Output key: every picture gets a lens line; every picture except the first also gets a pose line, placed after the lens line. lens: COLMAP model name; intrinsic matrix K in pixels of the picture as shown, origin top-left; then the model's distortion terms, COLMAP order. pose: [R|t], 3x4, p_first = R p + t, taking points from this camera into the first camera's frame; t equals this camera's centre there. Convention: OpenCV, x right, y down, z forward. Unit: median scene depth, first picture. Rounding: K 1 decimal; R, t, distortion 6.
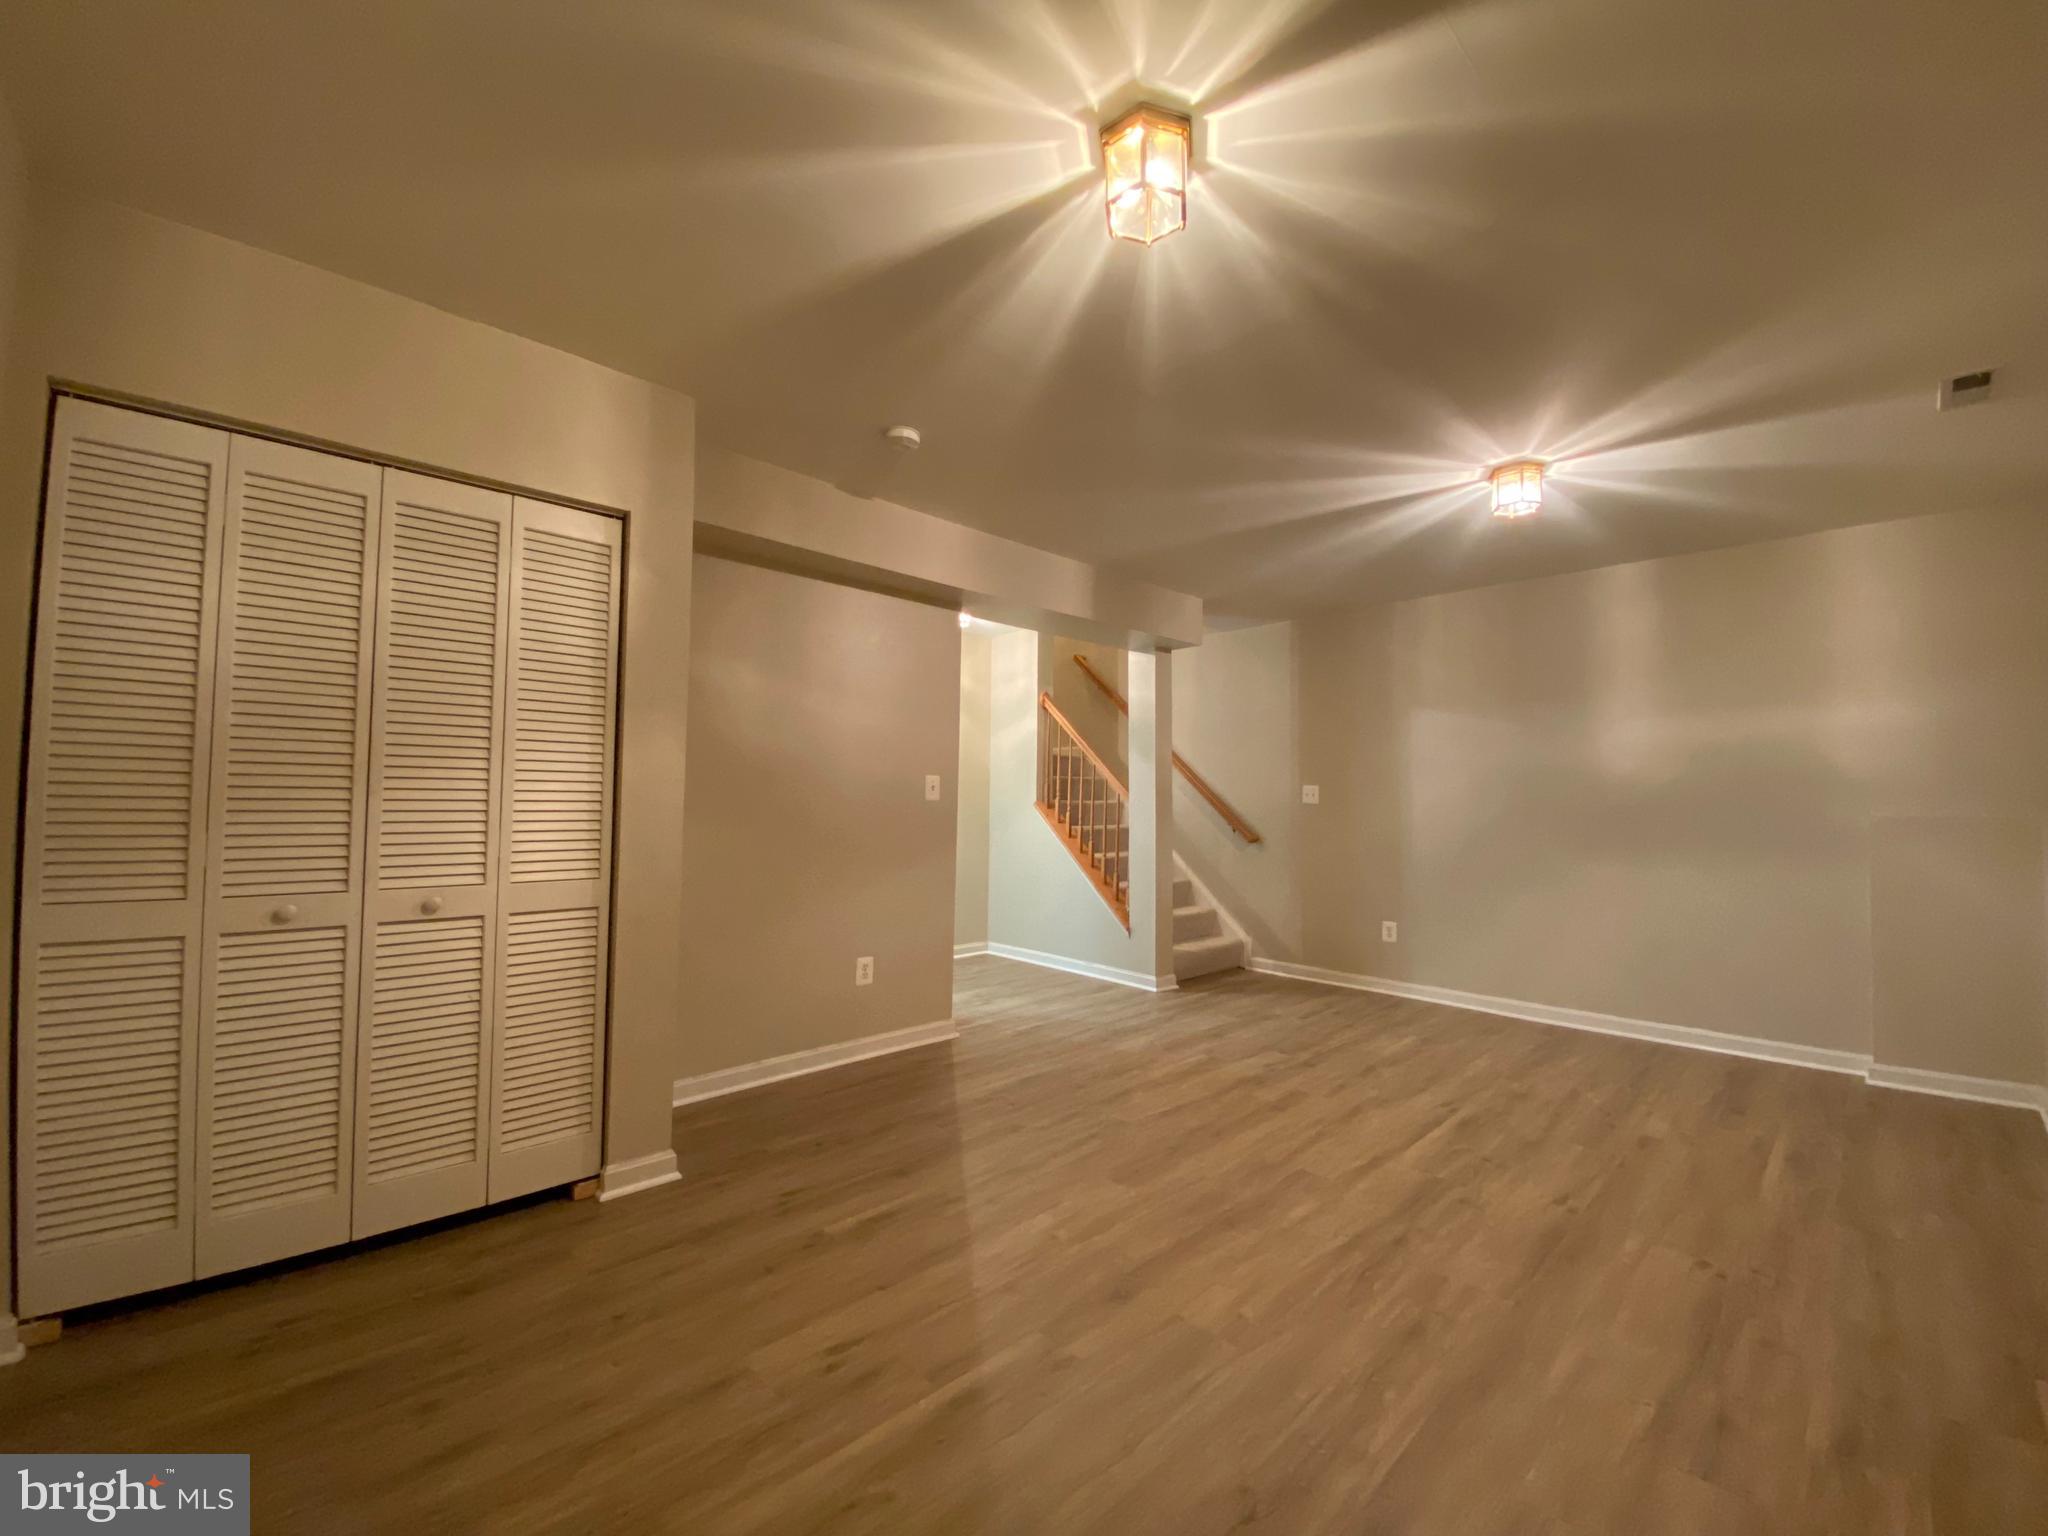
lens RADIAL K [[823.9, 0, 1023.7], [0, 823.9, 770.7], [0, 0, 1]] dist [0.002797, -0.012591]
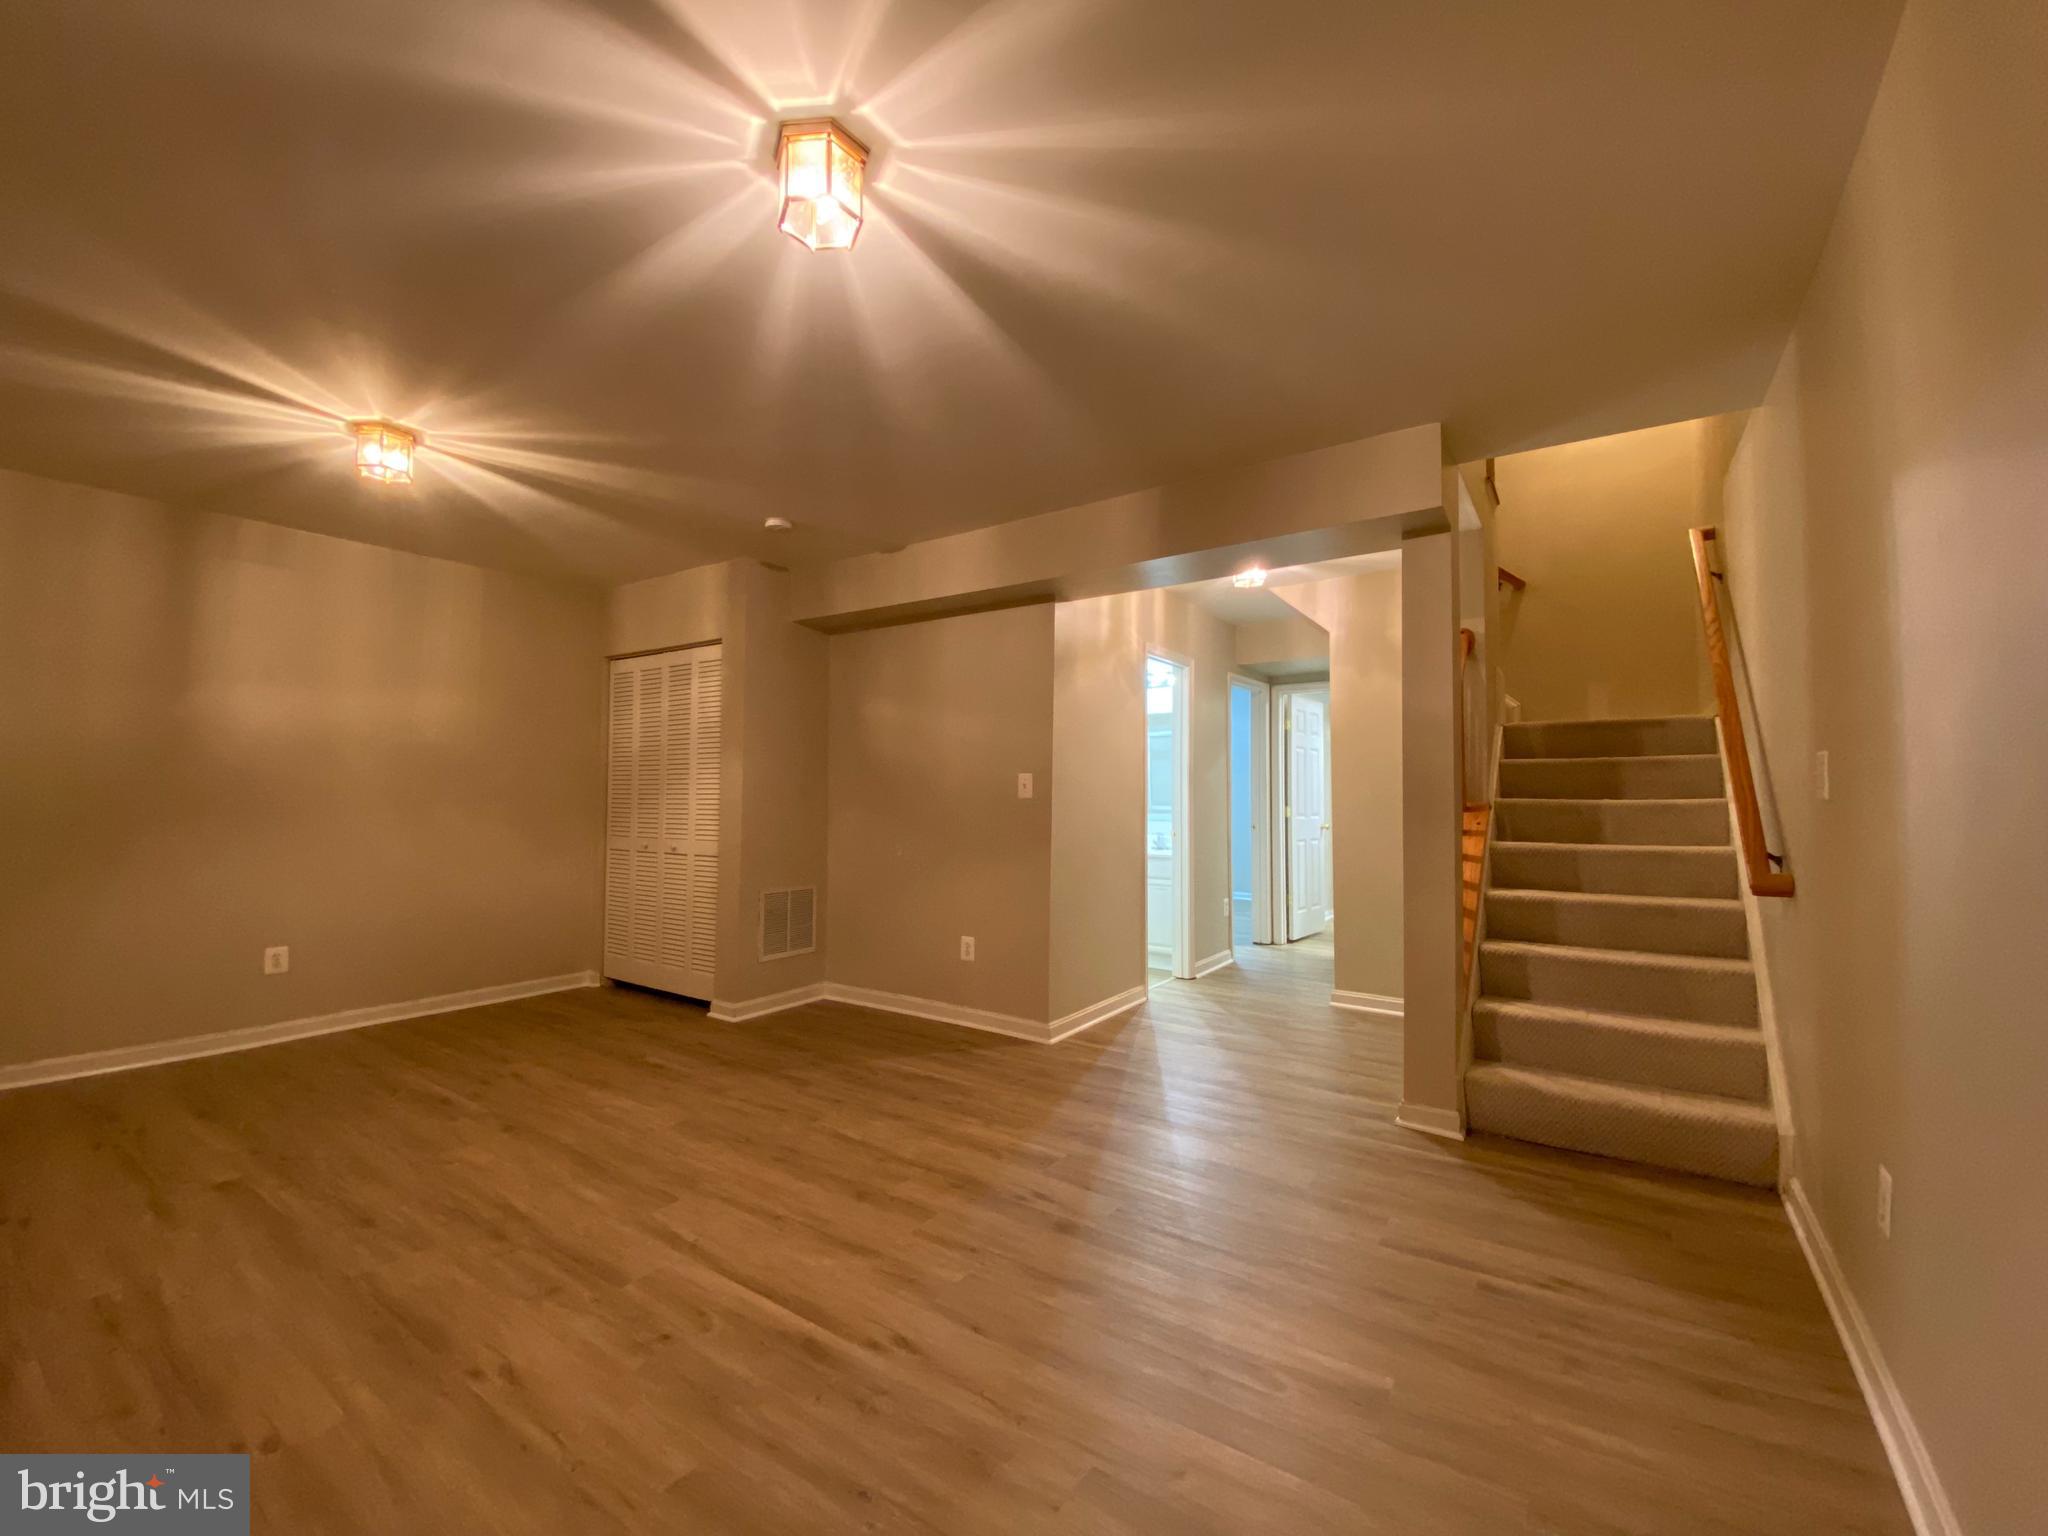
lens RADIAL K [[823.9, 0, 1033.4], [0, 823.9, 766.8], [0, 0, 1]] dist [0.002797, -0.012591]
pose [[0.218412, -0.045761, -0.974783, 1.292497], [0.033027, 0.998674, -0.039483, 0.055214], [0.975298, -0.023570, 0.219633, 1.160014]]
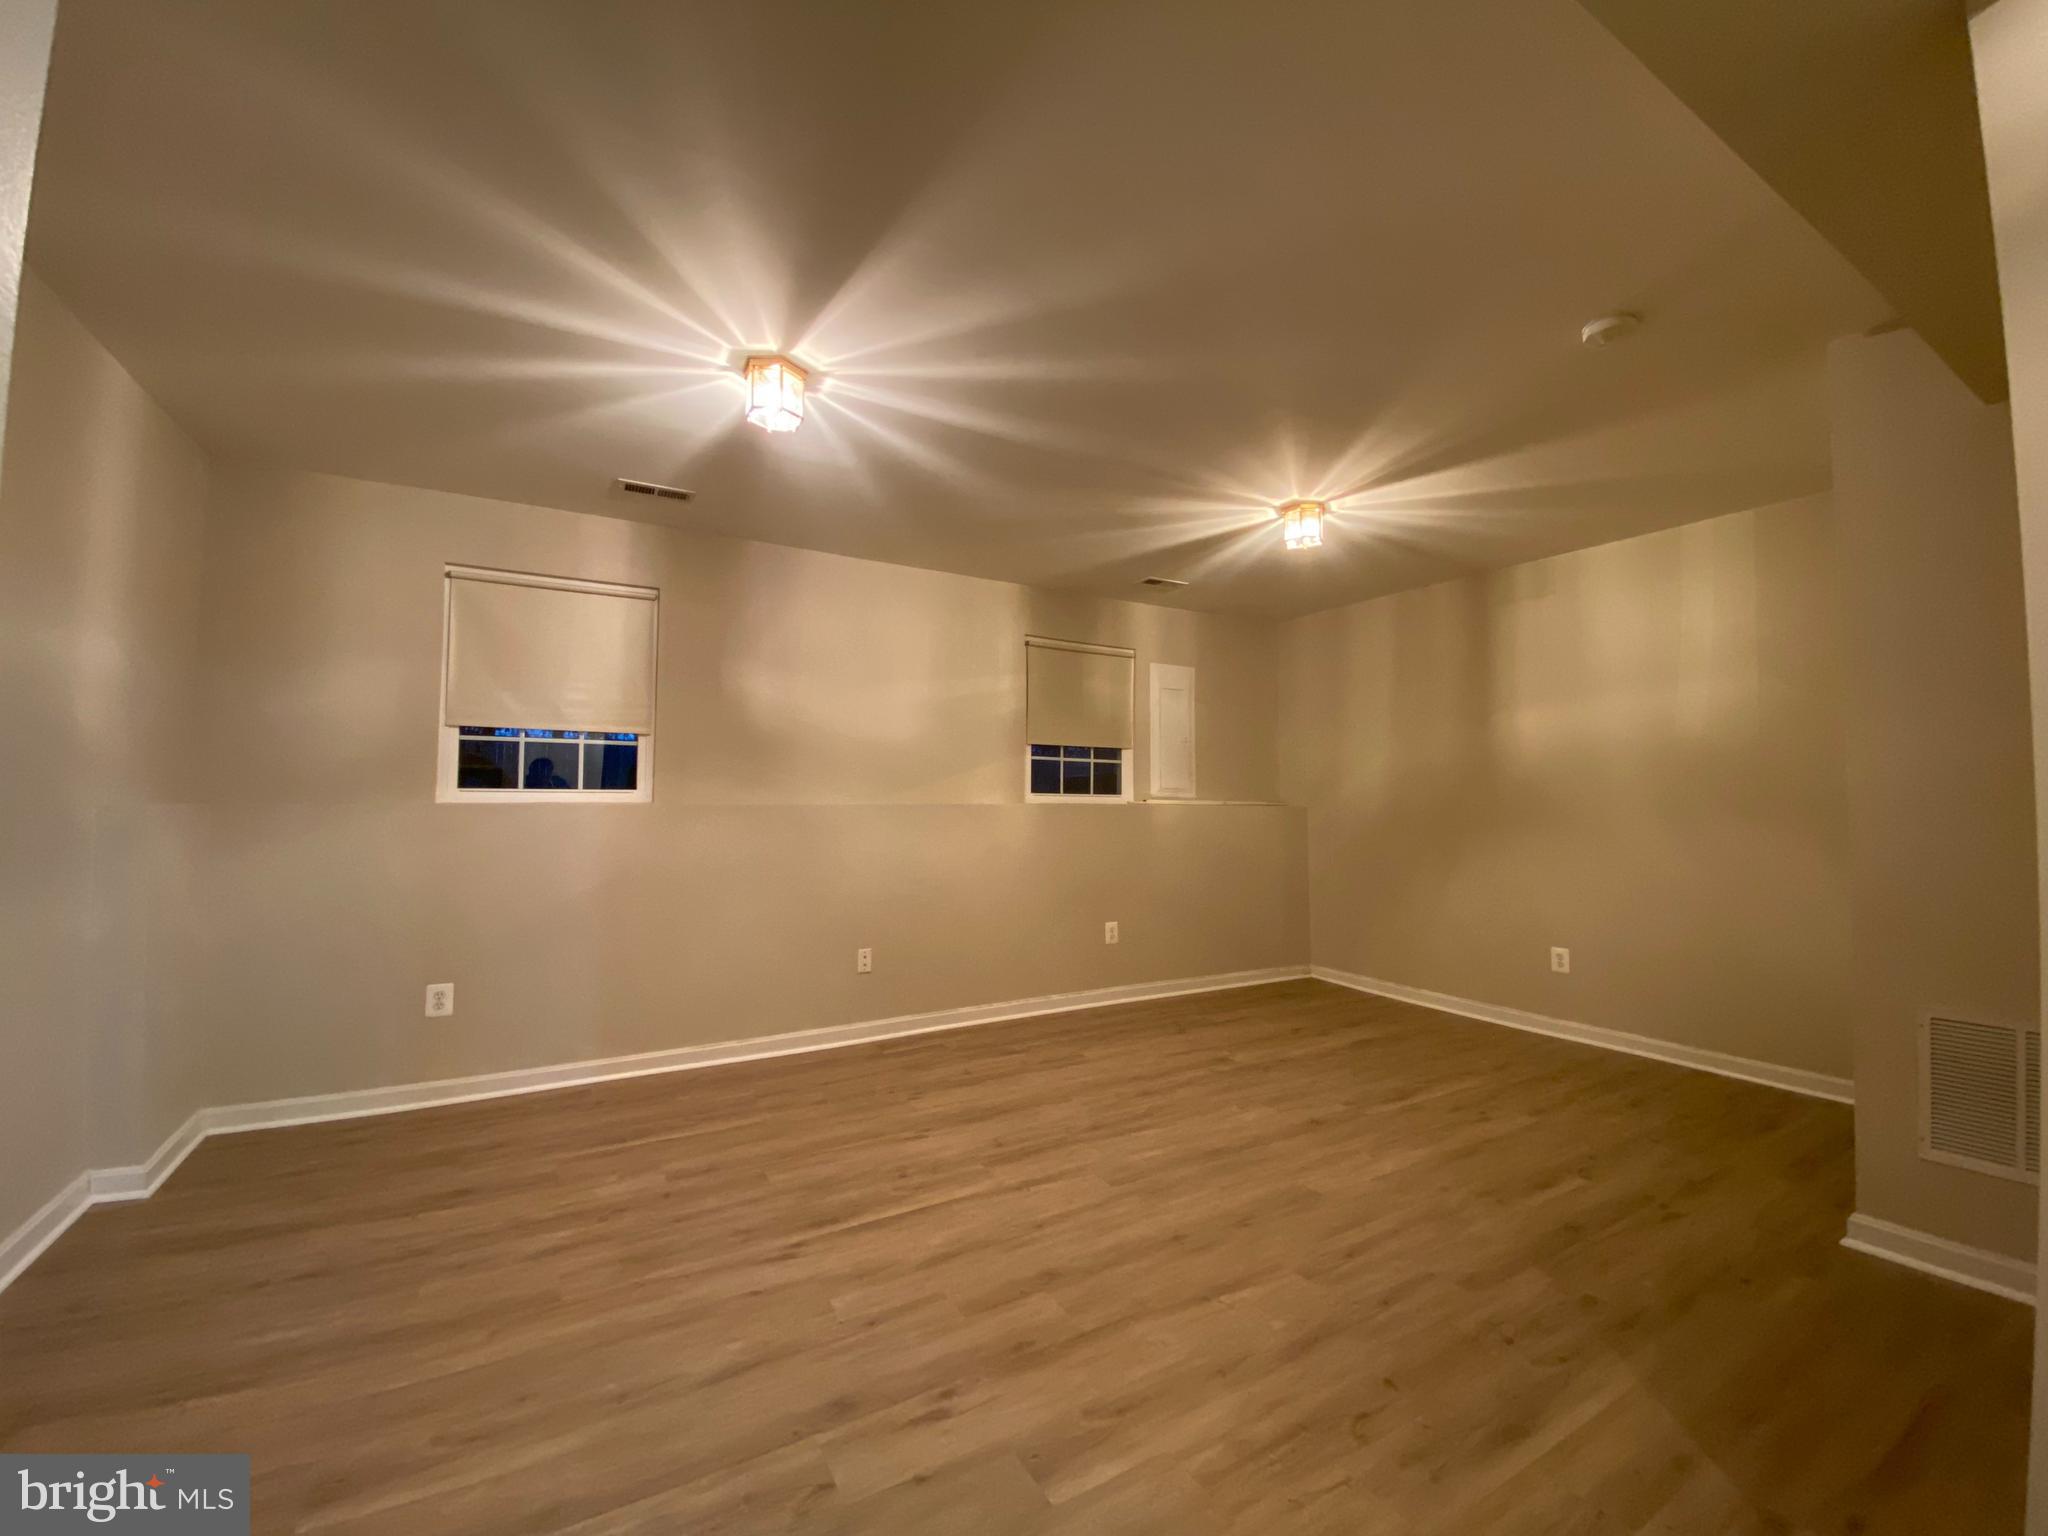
lens RADIAL K [[823.9, 0, 1026.6], [0, 823.9, 763.1], [0, 0, 1]] dist [0.002797, -0.012591]
pose [[-0.972690, -0.006607, 0.232015, 0.209495], [-0.025542, 0.996571, -0.078704, 0.072245], [-0.230699, -0.082481, -0.969523, 1.934021]]
